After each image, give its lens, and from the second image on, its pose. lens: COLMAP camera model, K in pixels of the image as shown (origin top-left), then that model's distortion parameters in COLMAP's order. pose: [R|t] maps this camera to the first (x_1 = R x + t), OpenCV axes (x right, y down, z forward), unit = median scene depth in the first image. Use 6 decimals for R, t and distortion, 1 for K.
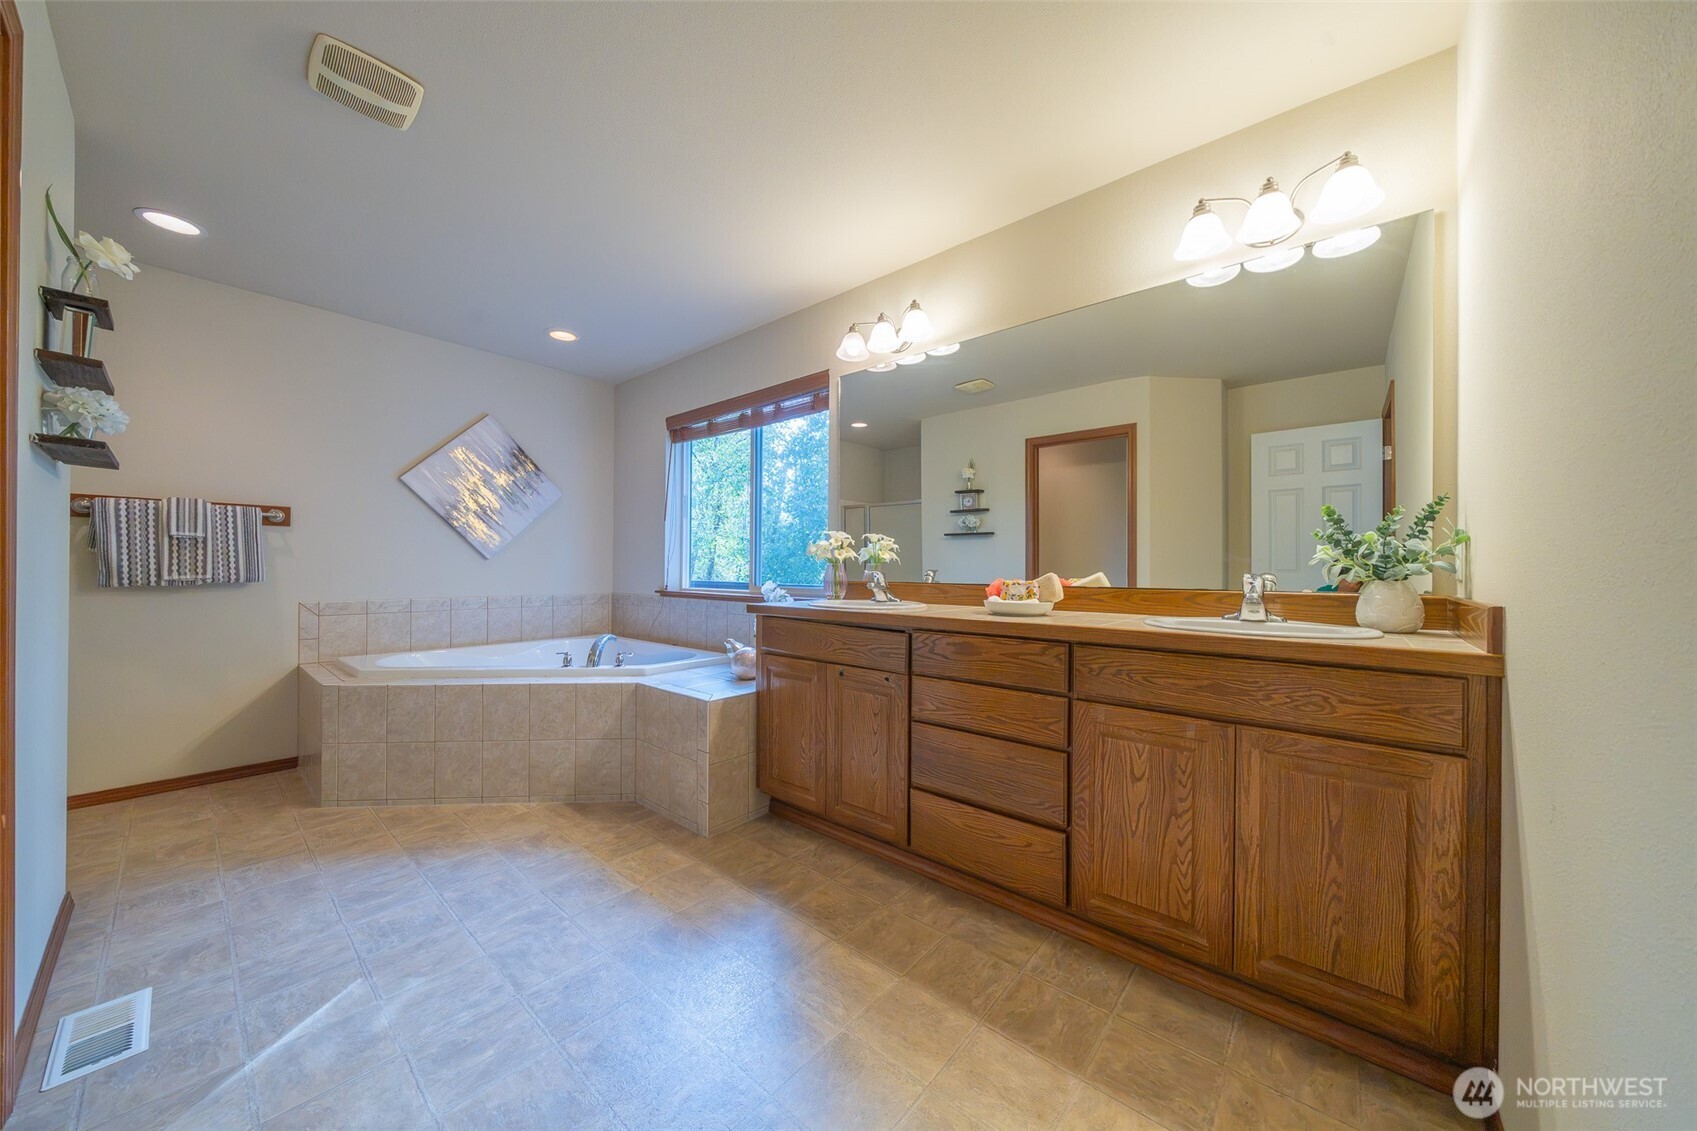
lens RADIAL K [[591.4, 0, 854.6], [0, 591.4, 552.0], [0, 0, 1]] dist [-0.016535, -0.000002]
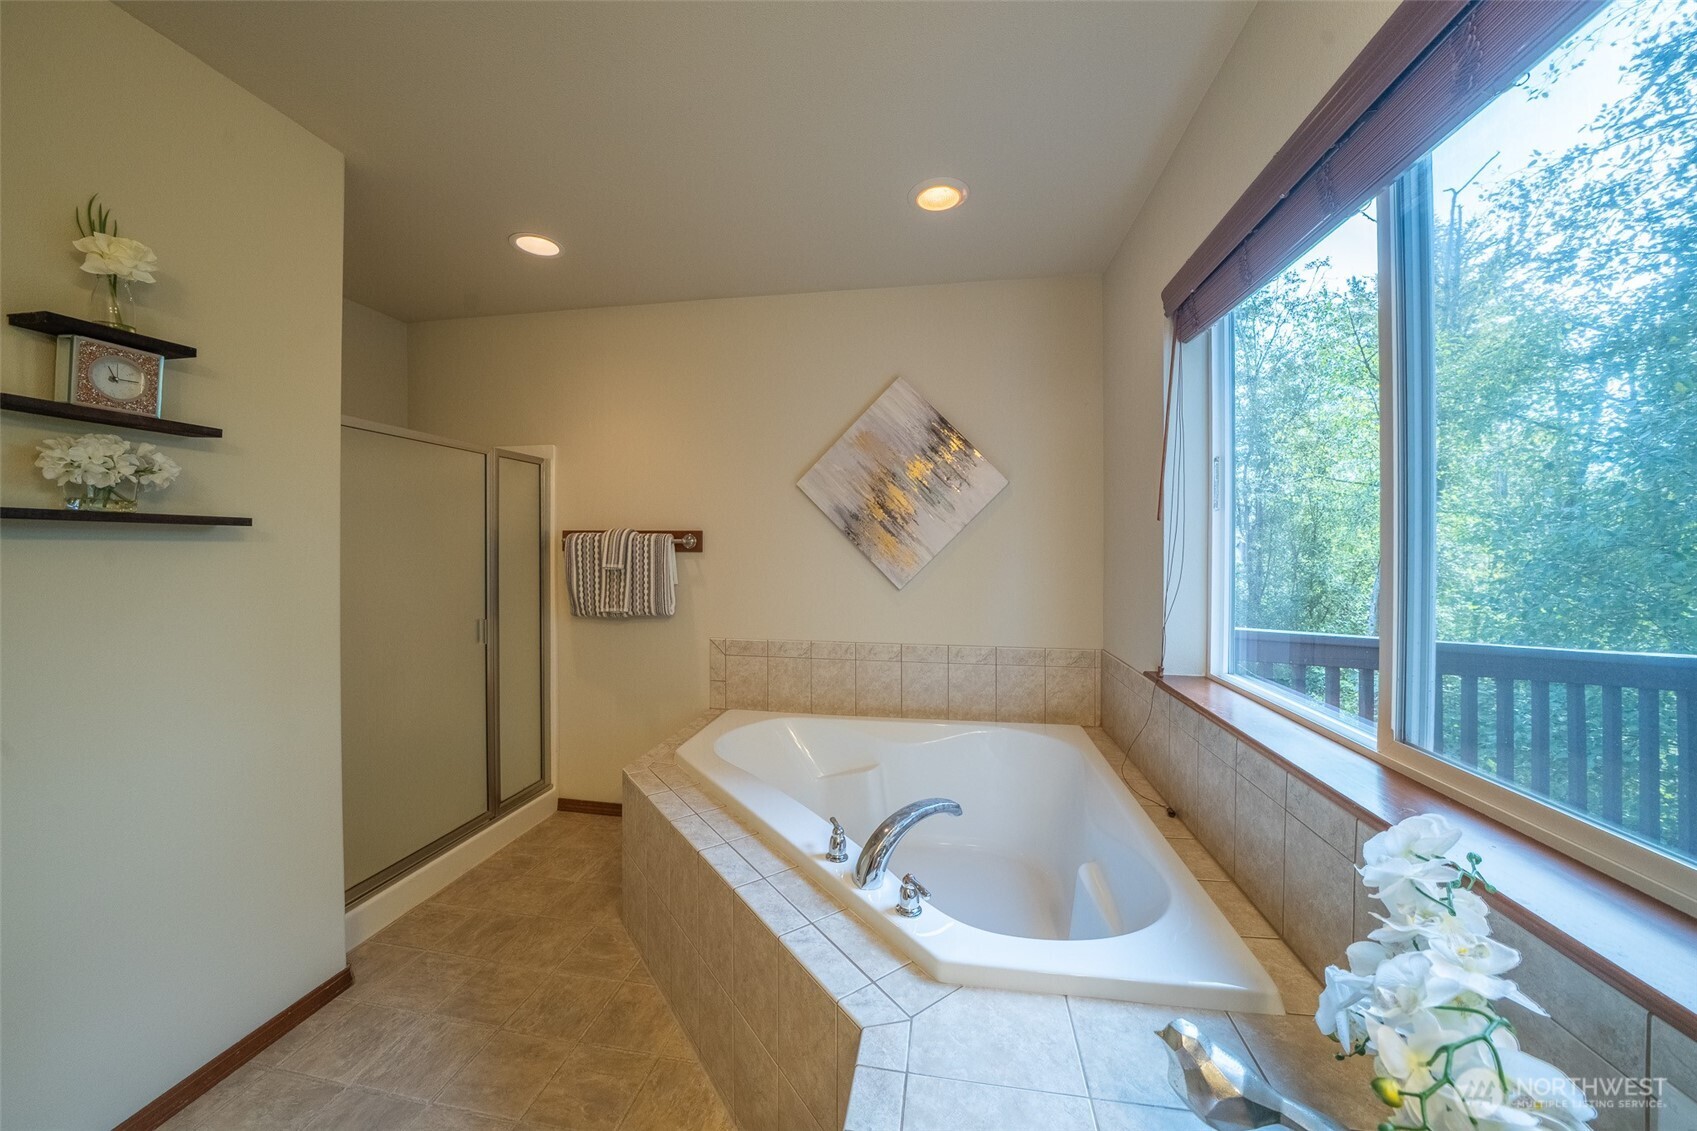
lens RADIAL K [[591.4, 0, 854.6], [0, 591.4, 552.0], [0, 0, 1]] dist [-0.016535, -0.000002]
pose [[0.509172, -0.000164, -0.860665, -0.068976], [0.025169, 0.999575, 0.014700, -0.049789], [0.860297, -0.029147, 0.508960, 0.710223]]
